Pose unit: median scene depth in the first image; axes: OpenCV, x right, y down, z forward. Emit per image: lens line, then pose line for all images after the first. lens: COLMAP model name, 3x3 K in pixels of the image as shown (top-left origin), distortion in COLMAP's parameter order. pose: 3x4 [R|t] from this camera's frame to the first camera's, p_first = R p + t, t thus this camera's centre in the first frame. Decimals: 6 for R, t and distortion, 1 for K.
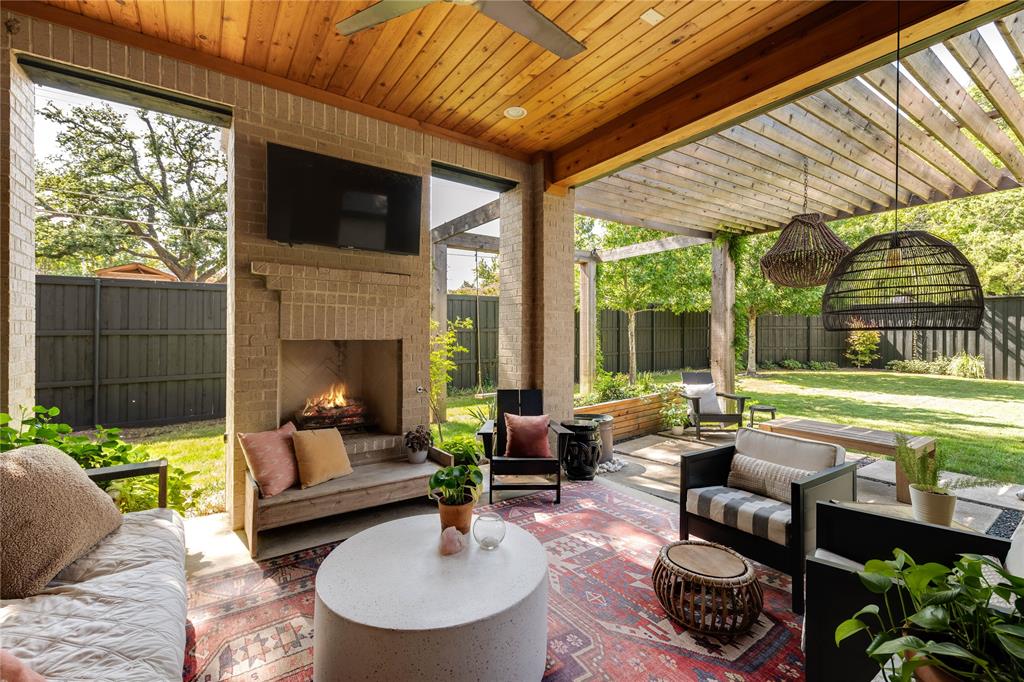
lens RADIAL K [[449.8, 0, 509.2], [0, 449.8, 337.8], [0, 0, 1]] dist [0.015351, 0.000615]
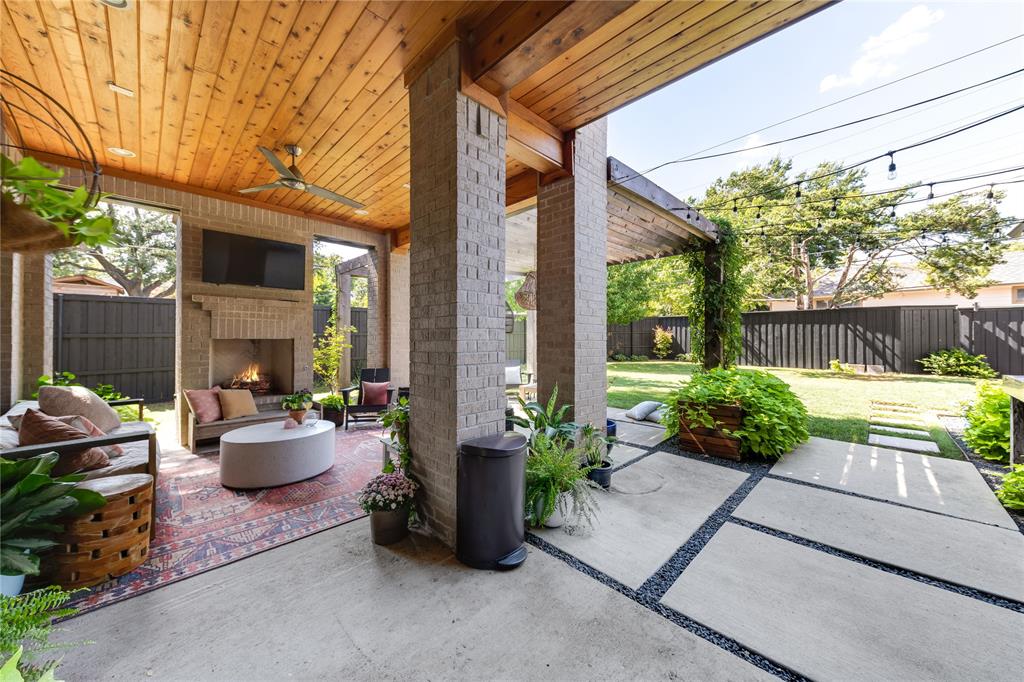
lens RADIAL K [[367.2, 0, 516.4], [0, 367.2, 339.4], [0, 0, 1]] dist [-0.000344, -0.000277]
pose [[0.980973, -0.003183, 0.194119, 0.310292], [0.004010, 0.999984, -0.003867, 0.014615], [-0.194104, 0.004572, 0.980970, -0.513346]]
